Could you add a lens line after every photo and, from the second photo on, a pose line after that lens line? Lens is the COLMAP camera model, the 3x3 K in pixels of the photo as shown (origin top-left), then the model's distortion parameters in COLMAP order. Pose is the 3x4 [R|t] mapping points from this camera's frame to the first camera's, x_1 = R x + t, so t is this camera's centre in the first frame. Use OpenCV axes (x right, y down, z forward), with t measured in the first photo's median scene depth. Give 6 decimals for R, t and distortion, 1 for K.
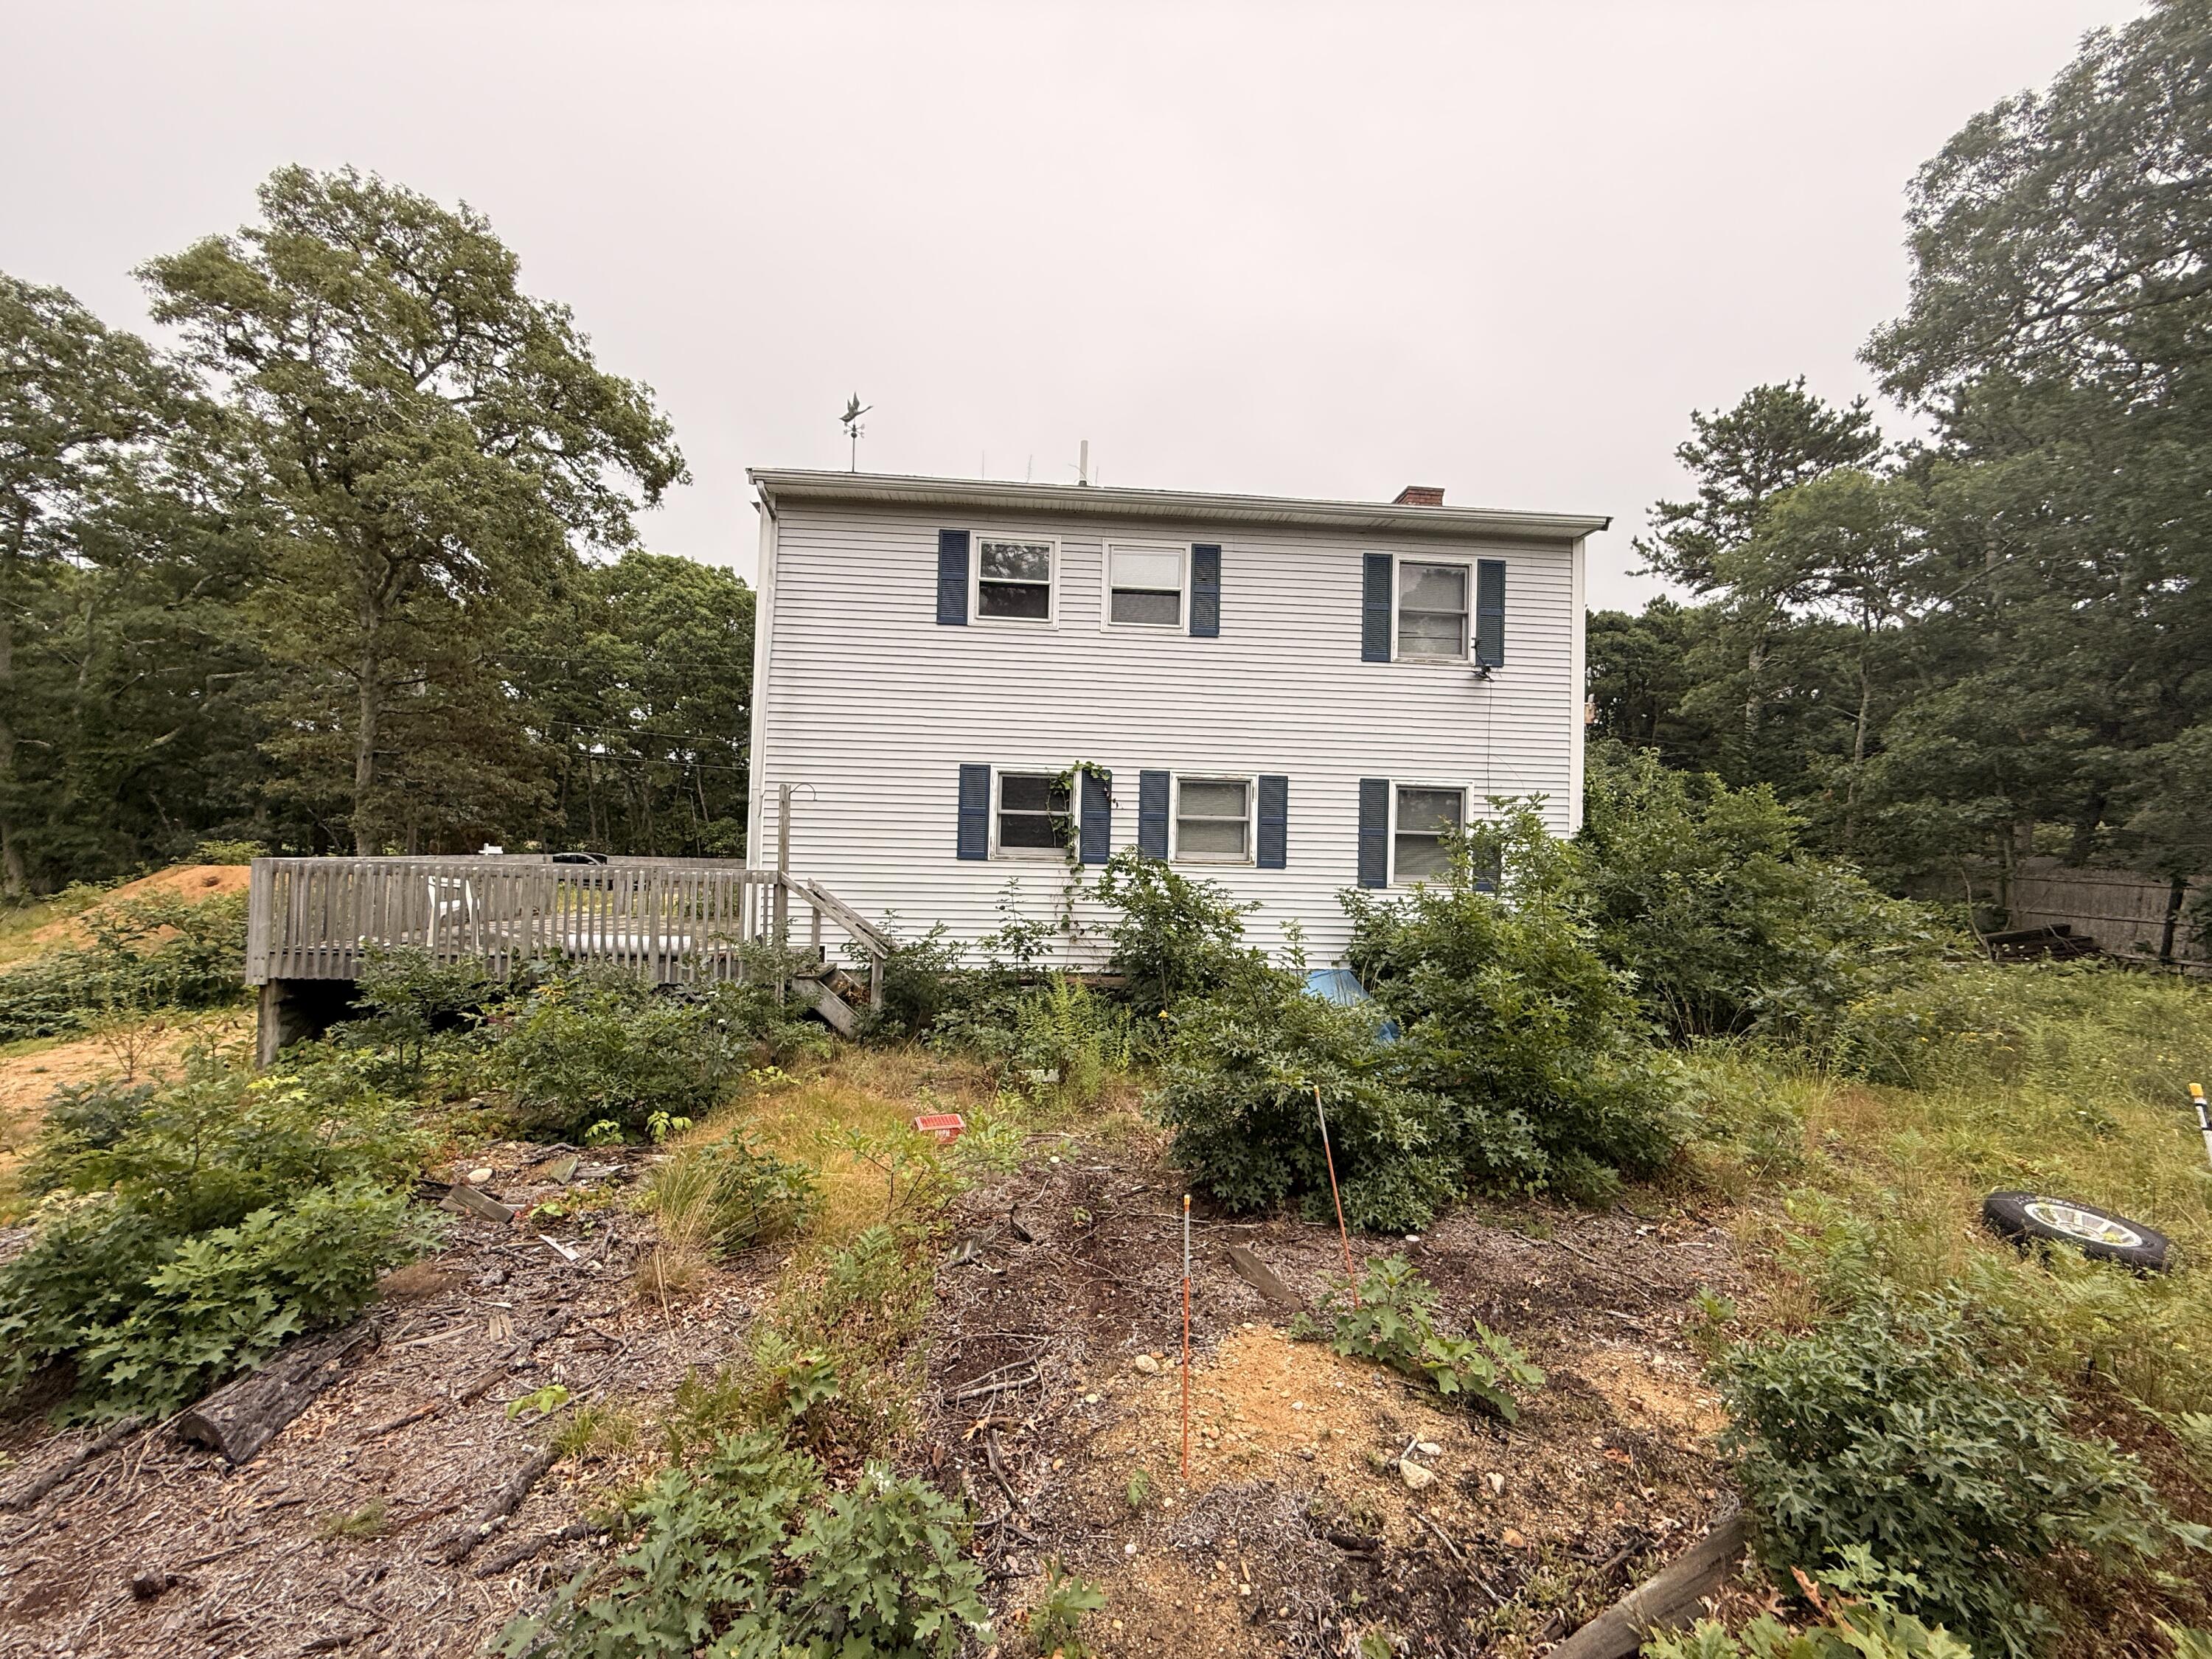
lens RADIAL K [[878.2, 0, 1106.0], [0, 878.2, 829.5], [0, 0, 1]] dist [0.001292, 0.000115]
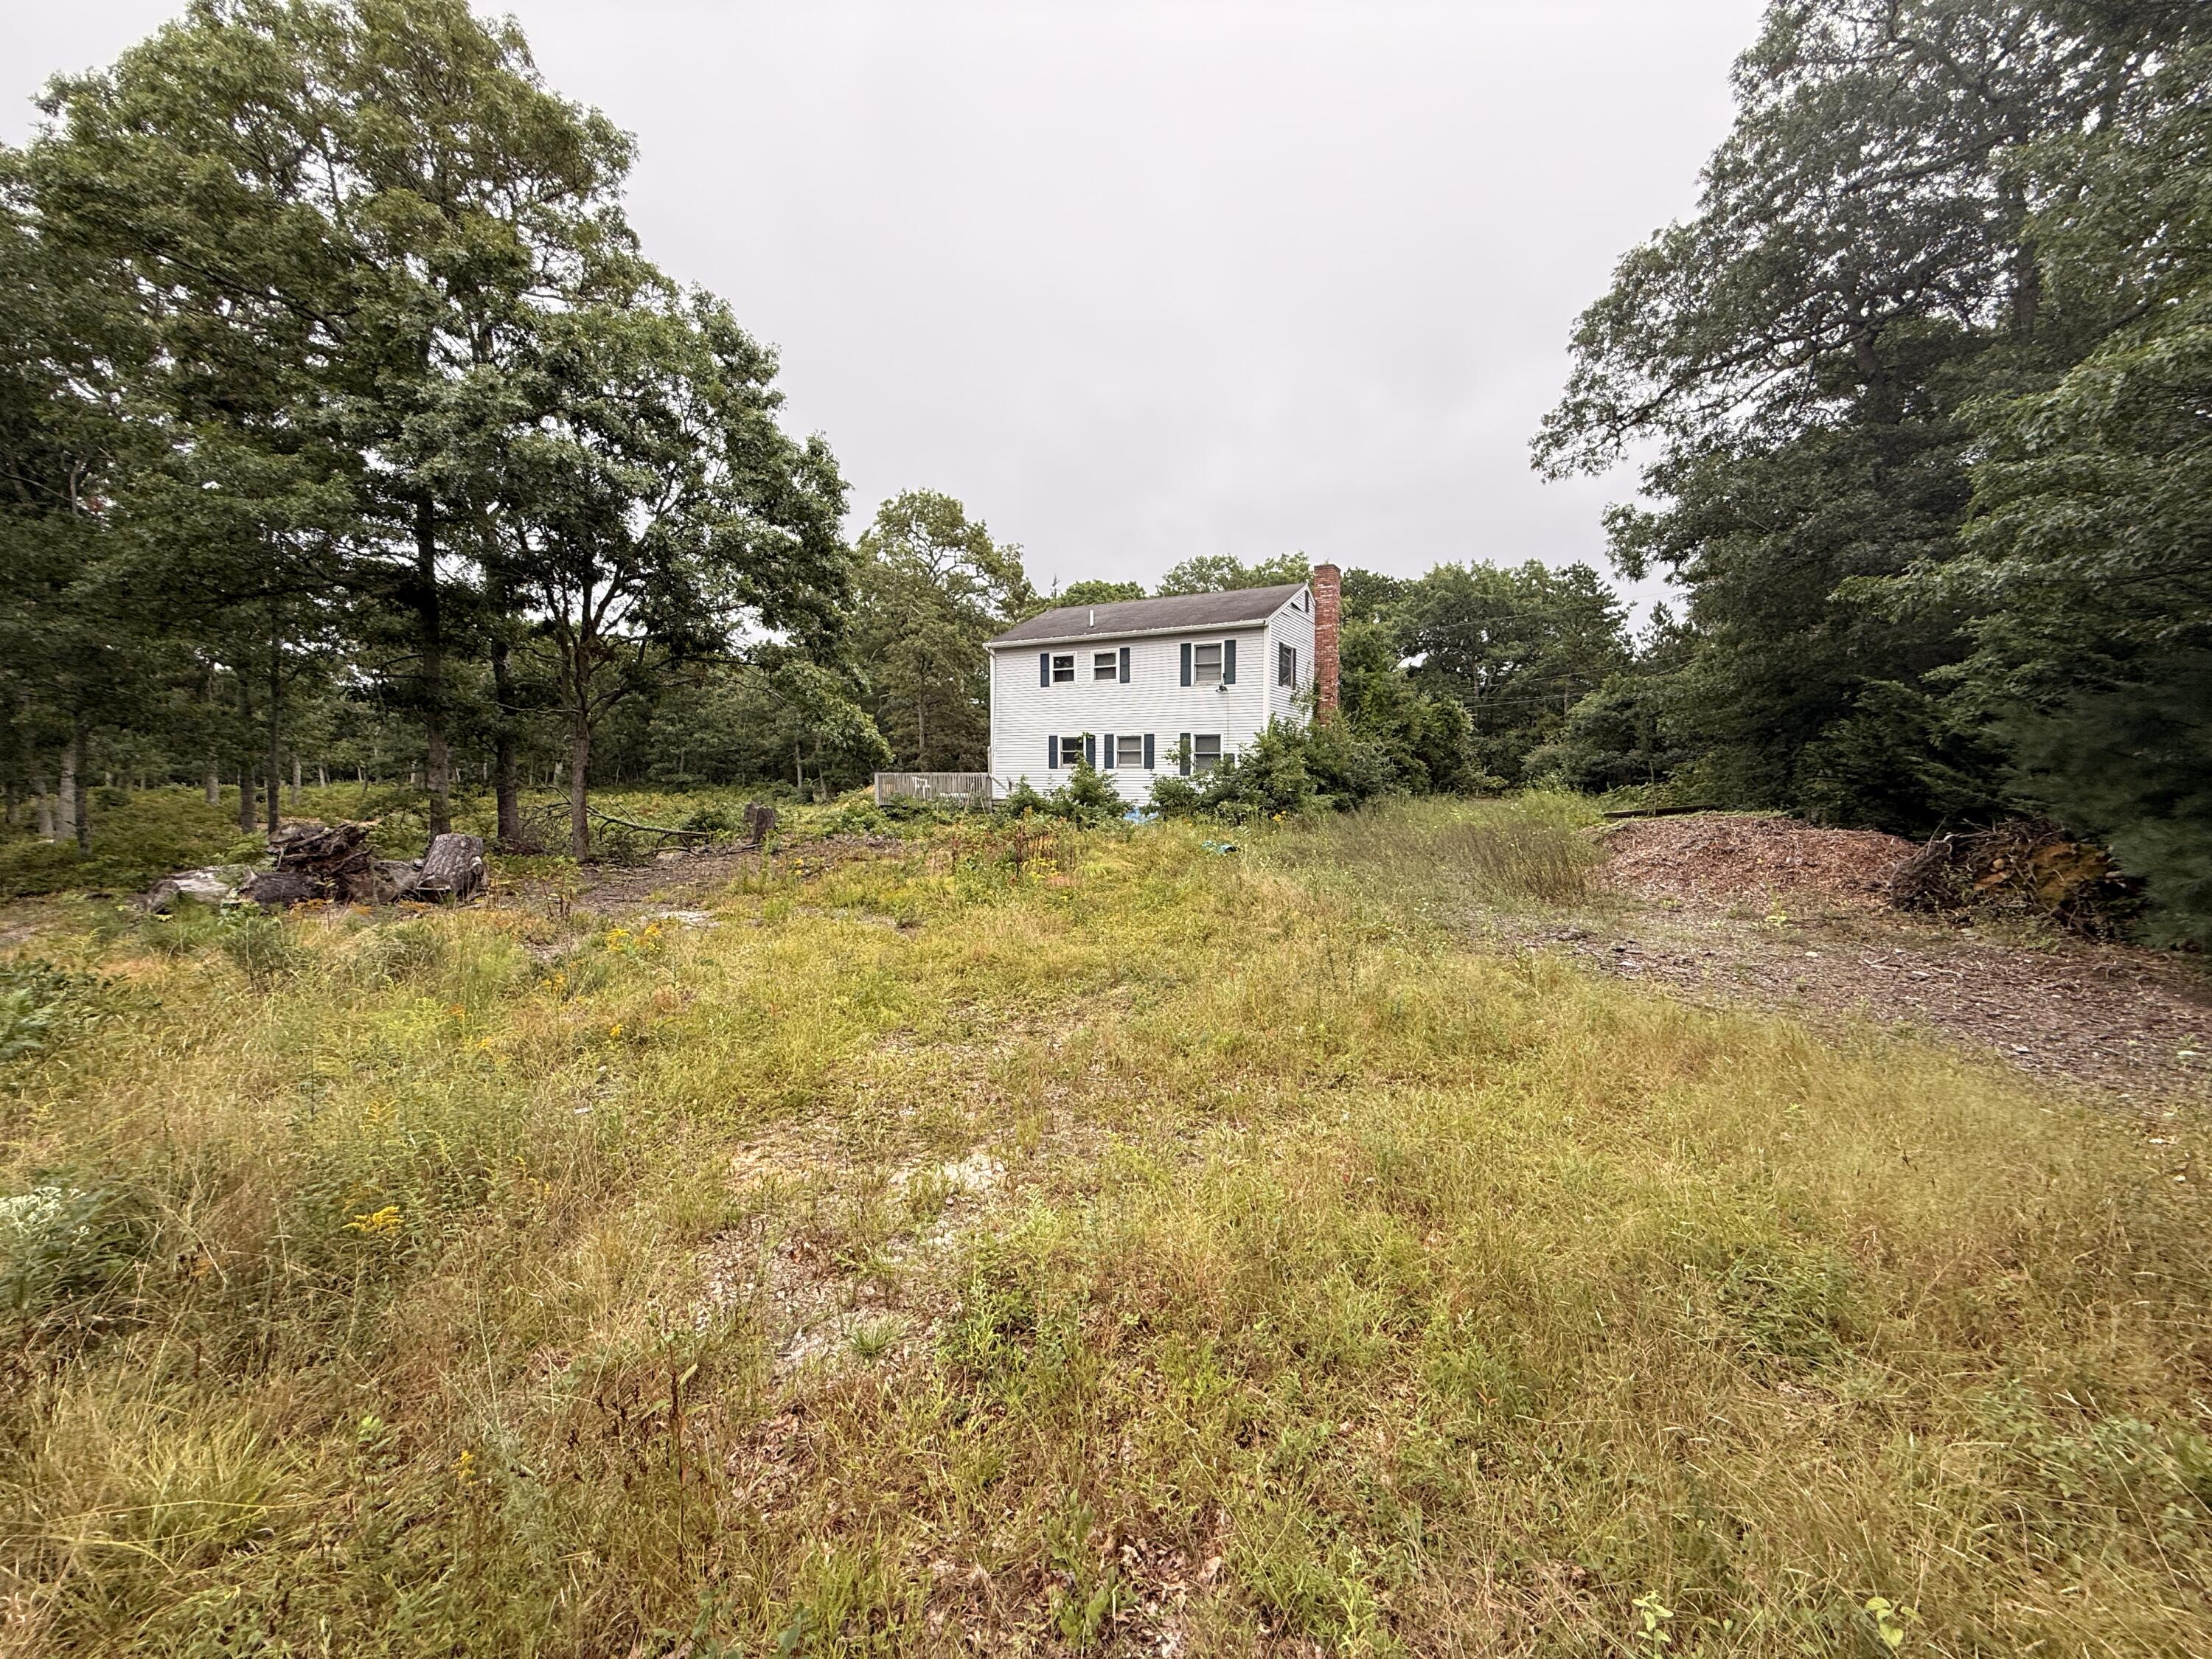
lens RADIAL K [[878.2, 0, 1106.0], [0, 878.2, 829.5], [0, 0, 1]] dist [0.001292, 0.000115]
pose [[0.842246, 0.008574, -0.539026, 1.508869], [0.034338, 0.996990, 0.069514, 0.037648], [0.537999, -0.077057, 0.839416, -1.307501]]
